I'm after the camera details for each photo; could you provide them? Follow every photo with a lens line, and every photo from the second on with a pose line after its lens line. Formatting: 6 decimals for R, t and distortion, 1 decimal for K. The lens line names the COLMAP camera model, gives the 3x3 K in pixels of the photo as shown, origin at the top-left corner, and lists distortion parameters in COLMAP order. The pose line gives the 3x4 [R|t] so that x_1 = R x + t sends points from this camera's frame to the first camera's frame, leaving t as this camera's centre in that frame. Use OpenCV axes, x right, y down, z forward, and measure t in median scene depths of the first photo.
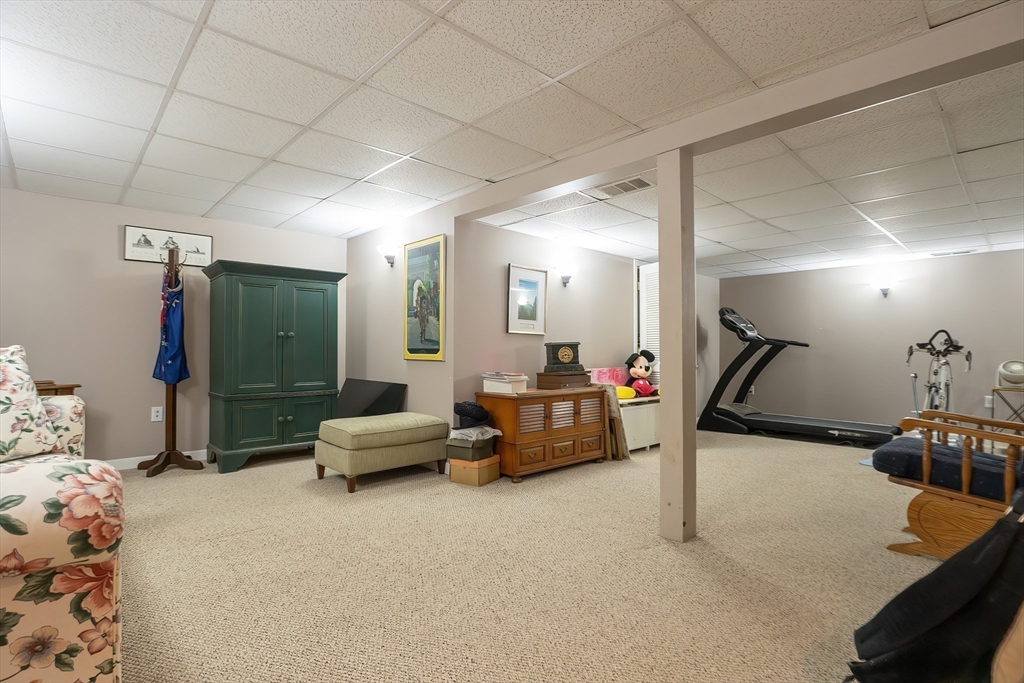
lens RADIAL K [[508.5, 0, 521.8], [0, 508.5, 344.1], [0, 0, 1]] dist [-0.027245, 0.001120]
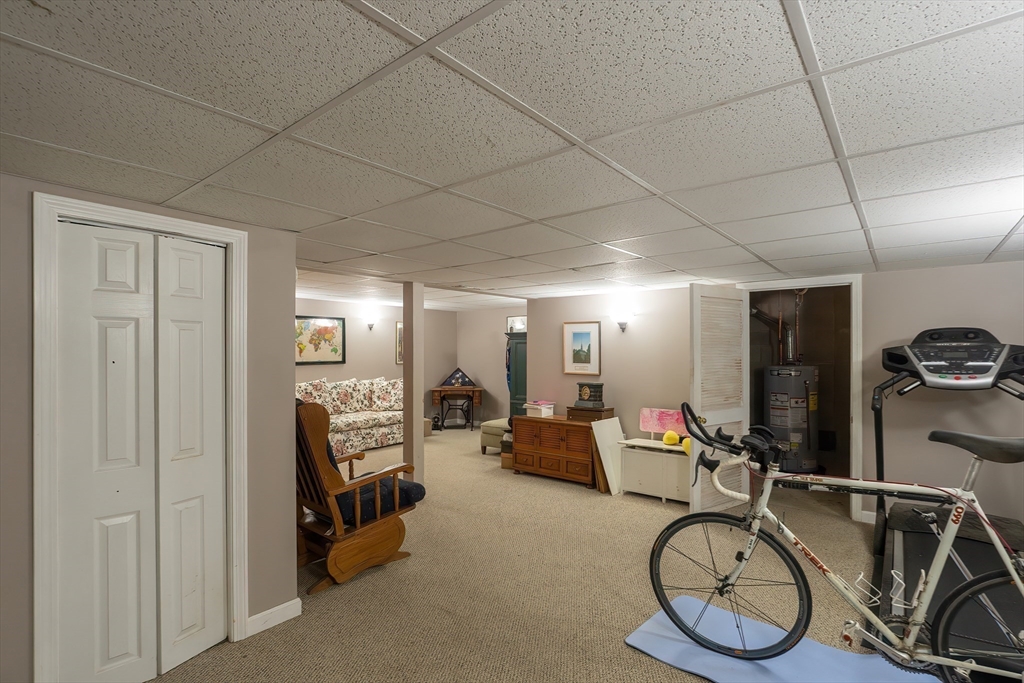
lens RADIAL K [[508.5, 0, 521.8], [0, 508.5, 344.1], [0, 0, 1]] dist [-0.027245, 0.001120]
pose [[0.116905, -0.006402, -0.993122, 1.241831], [0.022486, 0.999740, -0.003797, -0.092101], [0.992889, -0.021887, 0.117018, 0.688976]]
